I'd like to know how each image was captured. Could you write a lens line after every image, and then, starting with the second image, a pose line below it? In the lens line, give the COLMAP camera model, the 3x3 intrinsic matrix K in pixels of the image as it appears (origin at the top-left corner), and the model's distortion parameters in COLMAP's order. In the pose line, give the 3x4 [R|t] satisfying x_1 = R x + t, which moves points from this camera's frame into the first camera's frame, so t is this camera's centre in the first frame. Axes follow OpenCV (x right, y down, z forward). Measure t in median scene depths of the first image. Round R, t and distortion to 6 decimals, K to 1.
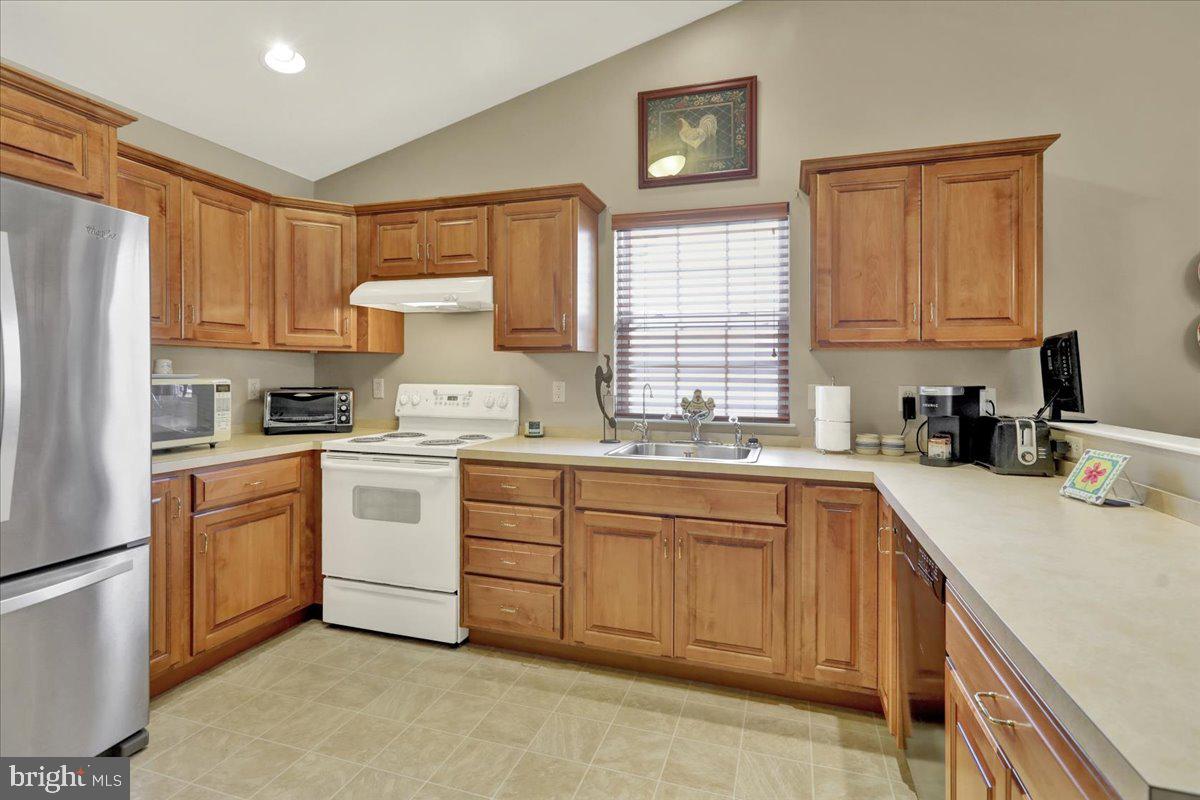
lens RADIAL K [[566.0, 0, 602.4], [0, 566.0, 383.4], [0, 0, 1]] dist [-0.000277, 0.000536]
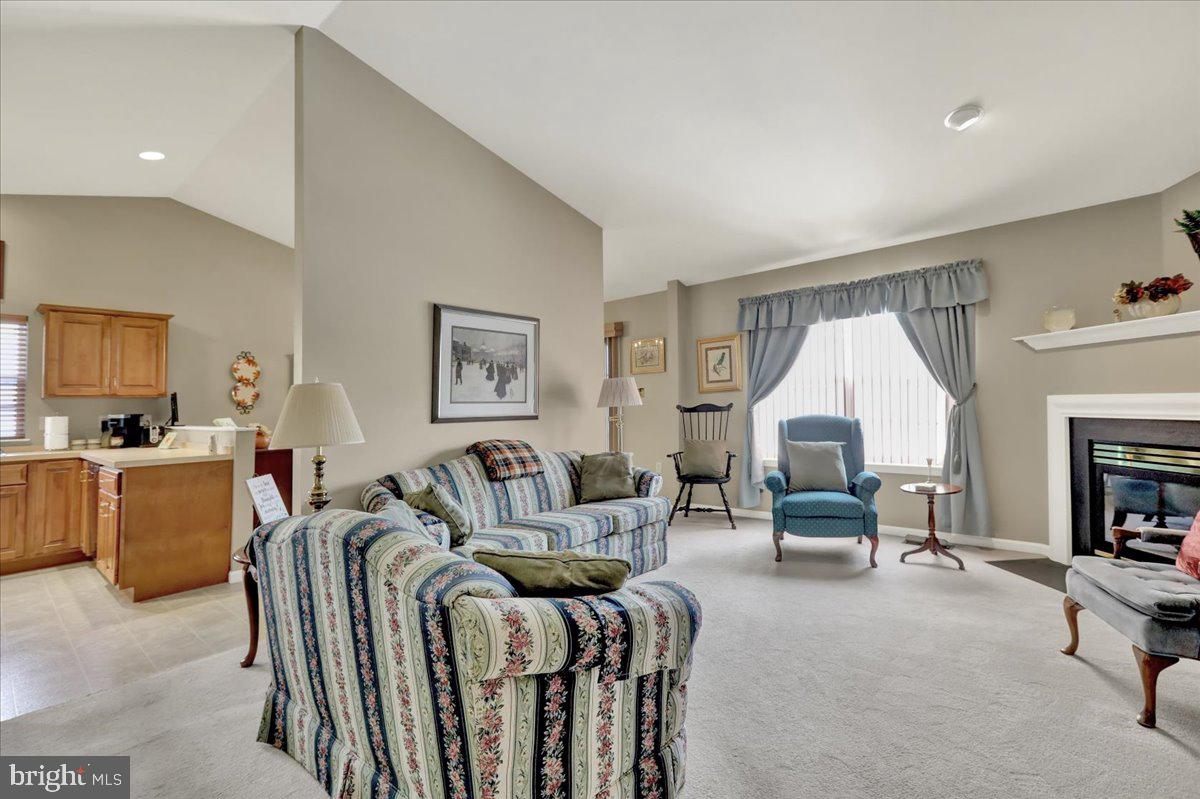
lens RADIAL K [[551.1, 0, 603.4], [0, 551.1, 367.1], [0, 0, 1]] dist [0.002642, 0.000651]
pose [[0.389501, 0.047844, 0.919782, -0.663345], [0.042424, 0.996658, -0.069808, 0.050117], [-0.920048, 0.066211, 0.386170, -1.581409]]
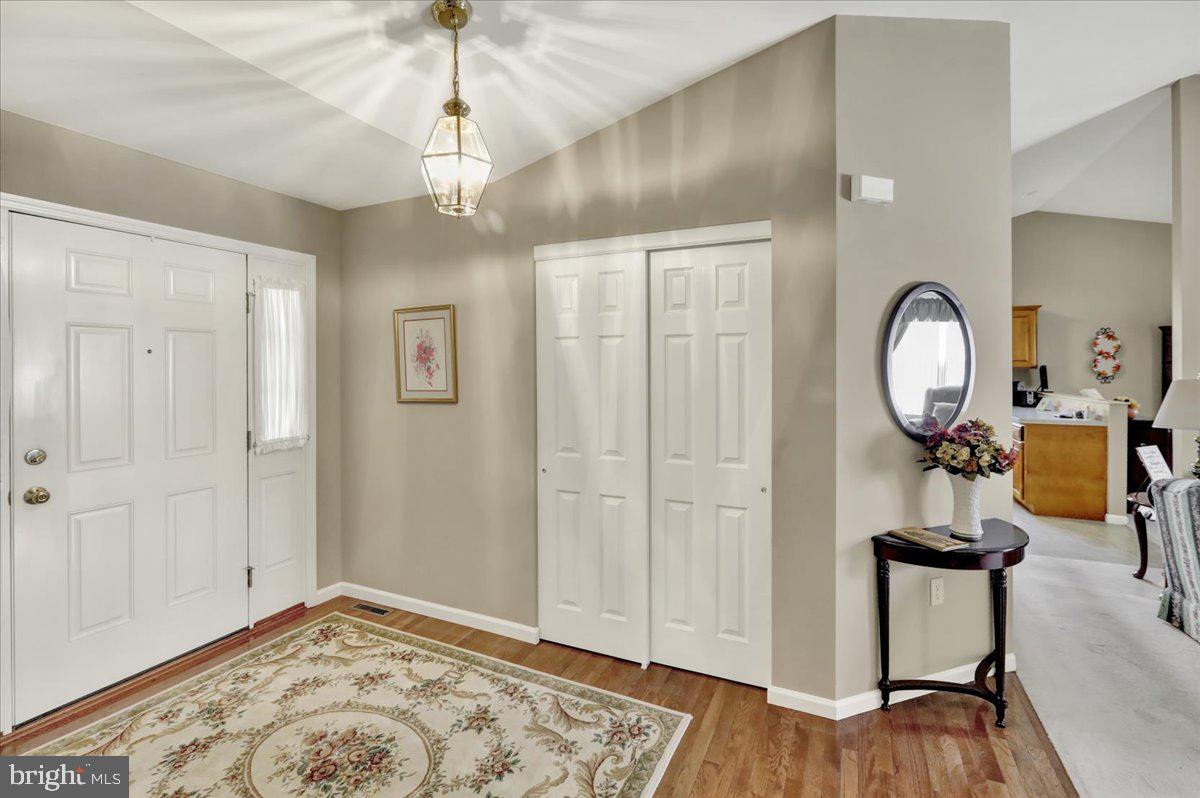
lens RADIAL K [[551.1, 0, 603.4], [0, 551.1, 366.6], [0, 0, 1]] dist [0.002642, 0.000651]
pose [[0.993797, -0.012062, -0.110556, -1.211952], [0.010091, 0.999780, -0.018374, -0.041990], [0.110754, 0.017145, 0.993700, -2.181344]]
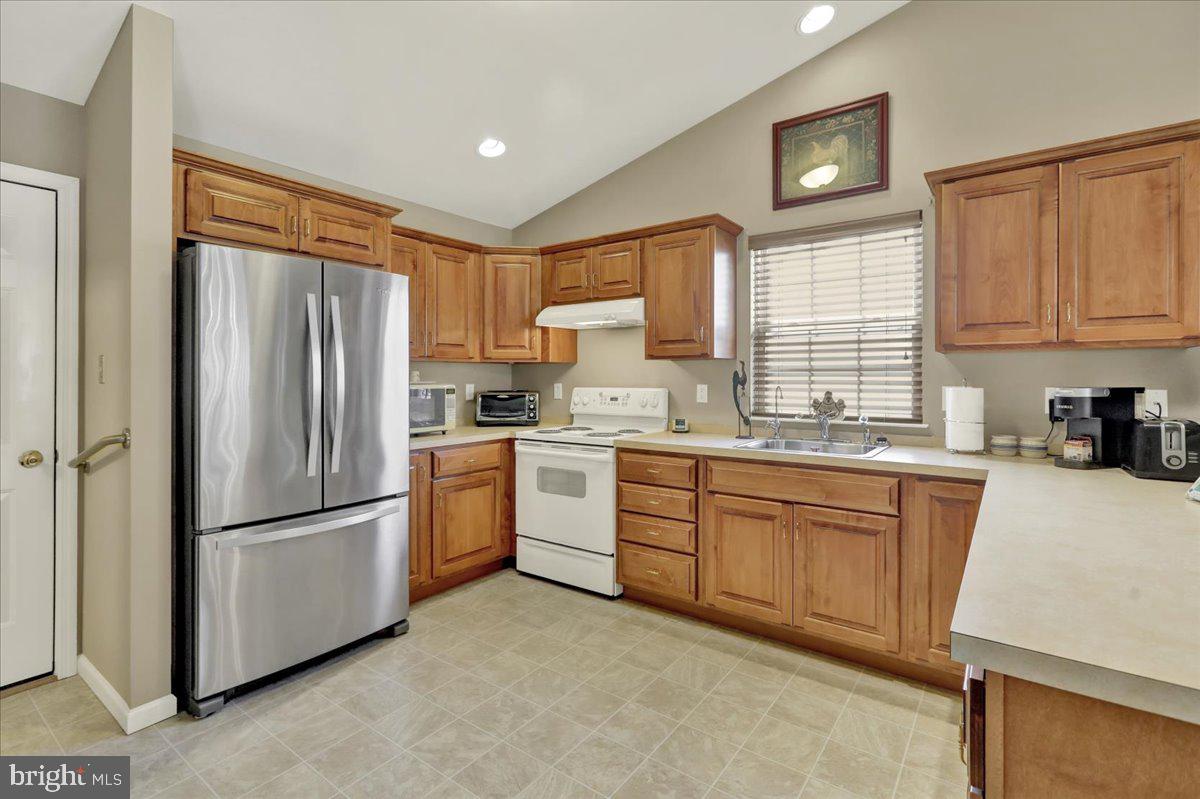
lens RADIAL K [[560.7, 0, 598.2], [0, 560.7, 382.6], [0, 0, 1]] dist [0.013888, 0.000324]
pose [[0.947479, -0.006848, -0.319745, 0.111207], [0.003877, 0.999943, -0.009926, 0.003023], [0.319795, 0.008165, 0.947452, -0.187287]]
